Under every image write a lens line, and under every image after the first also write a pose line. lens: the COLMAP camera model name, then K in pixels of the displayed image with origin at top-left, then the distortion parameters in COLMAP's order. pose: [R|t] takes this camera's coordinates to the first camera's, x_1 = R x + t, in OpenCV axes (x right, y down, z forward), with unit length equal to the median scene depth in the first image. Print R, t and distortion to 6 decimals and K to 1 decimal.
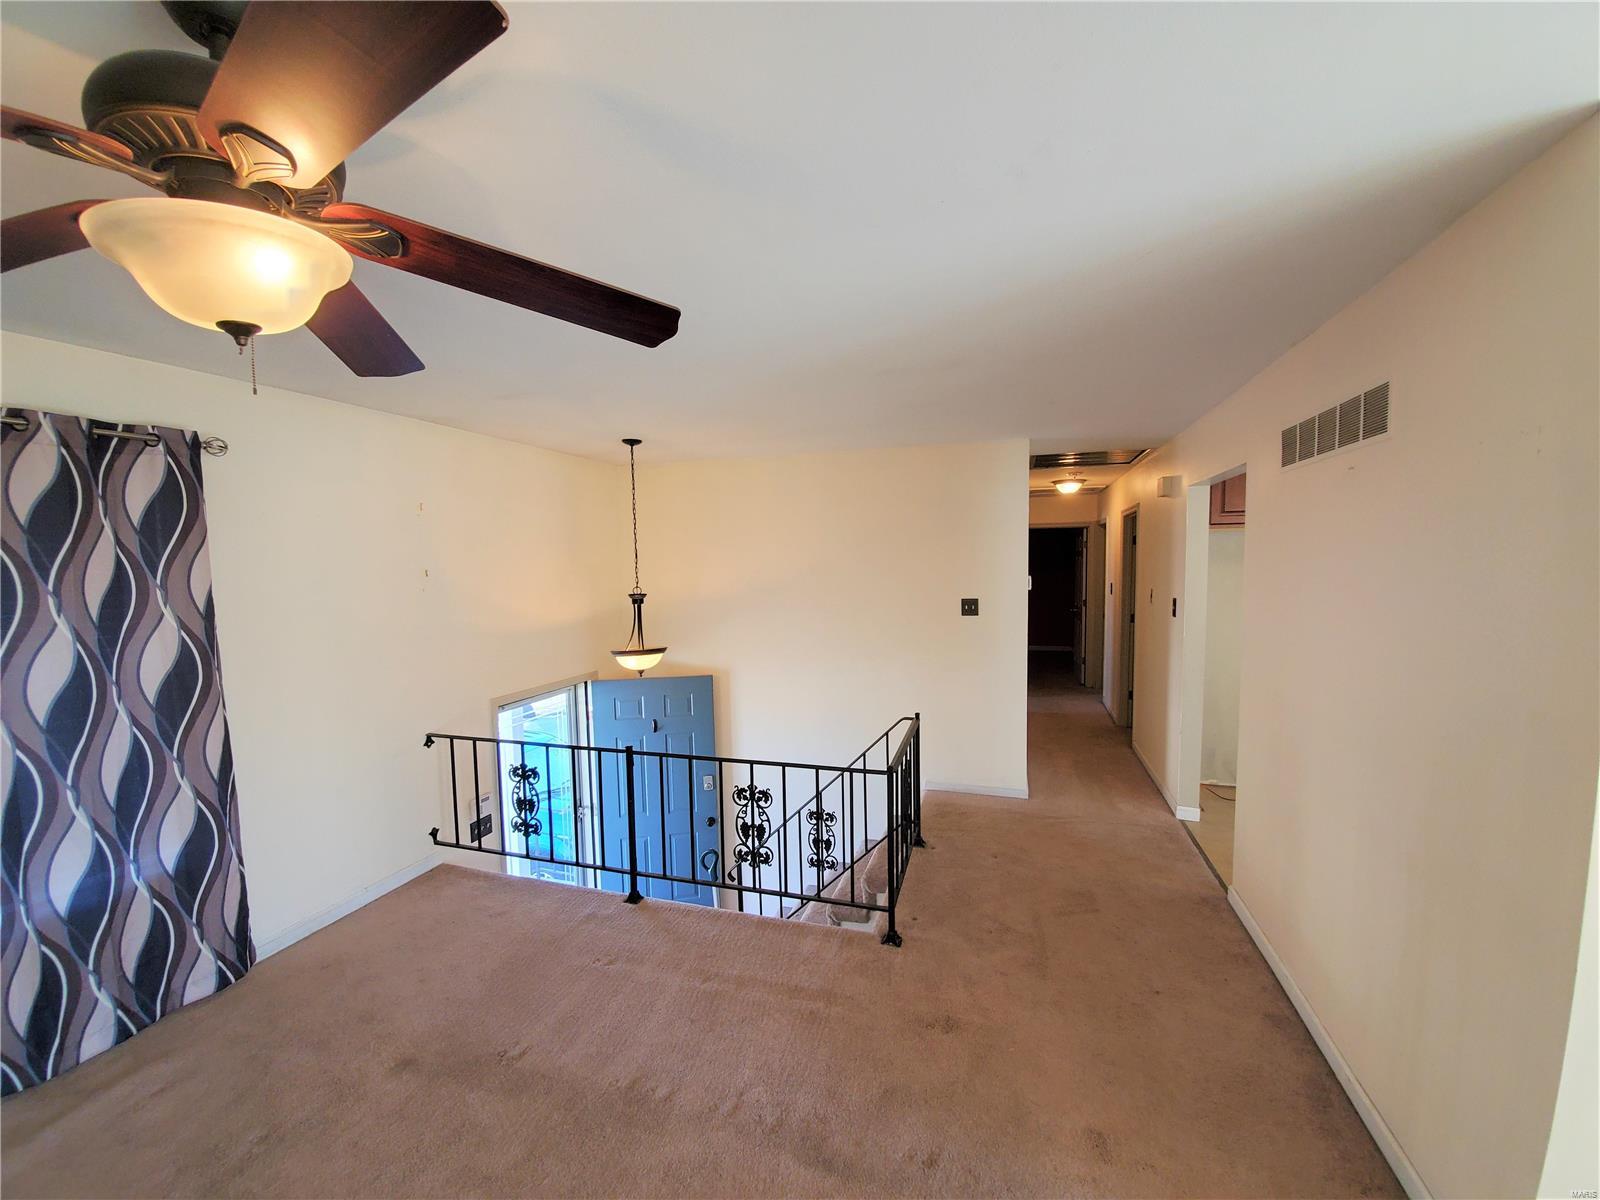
lens RADIAL K [[639.6, 0, 813.0], [0, 639.6, 606.5], [0, 0, 1]] dist [-0.007301, -0.008826]
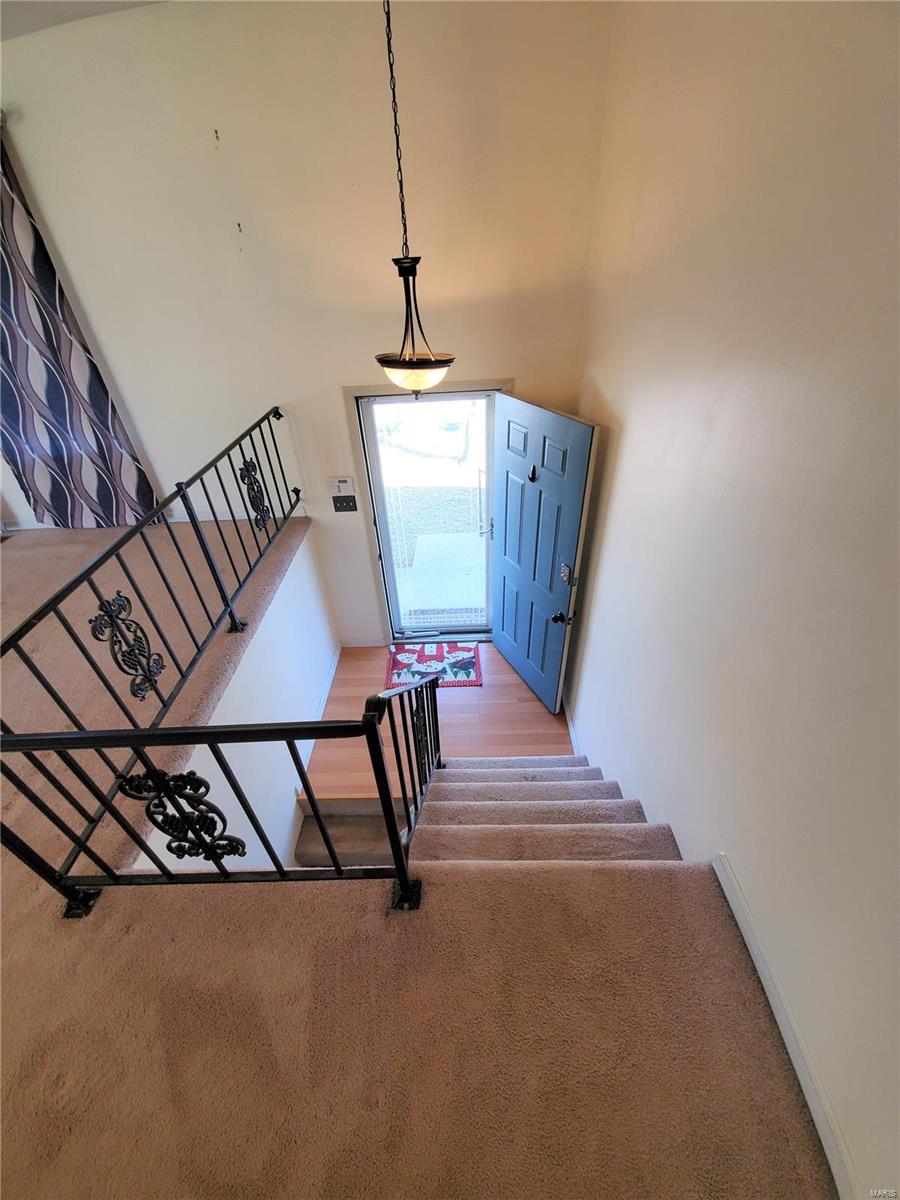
lens RADIAL K [[479.7, 0, 457.0], [0, 479.7, 611.0], [0, 0, 1]] dist [-0.007301, -0.008826]
pose [[0.282915, 0.578139, -0.765320, 0.569094], [-0.025132, 0.802114, 0.596642, -0.040691], [0.958816, -0.149565, 0.241460, 1.694506]]
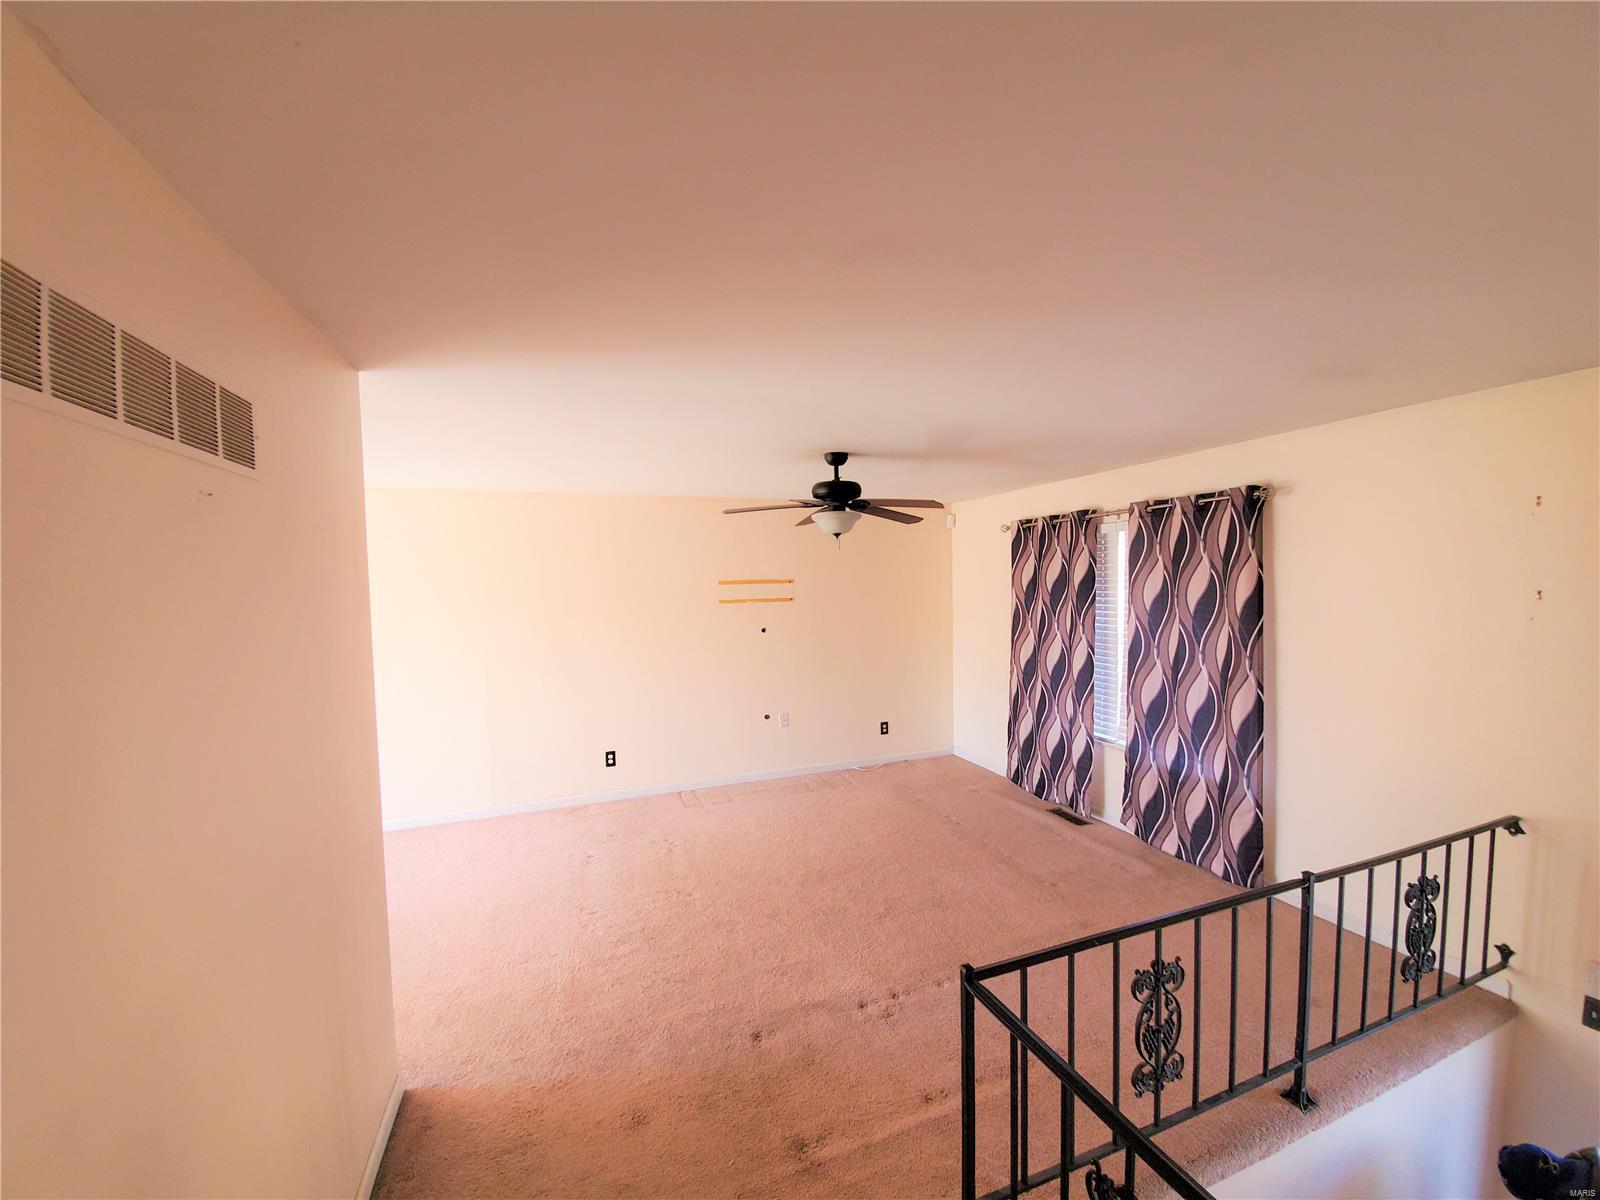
lens RADIAL K [[639.6, 0, 802.9], [0, 639.6, 598.1], [0, 0, 1]] dist [-0.007301, -0.008826]
pose [[-0.802114, 0.047314, -0.595293, 0.725080], [-0.013707, 0.995135, 0.097563, -0.169565], [0.597013, 0.086416, -0.797563, 1.707440]]
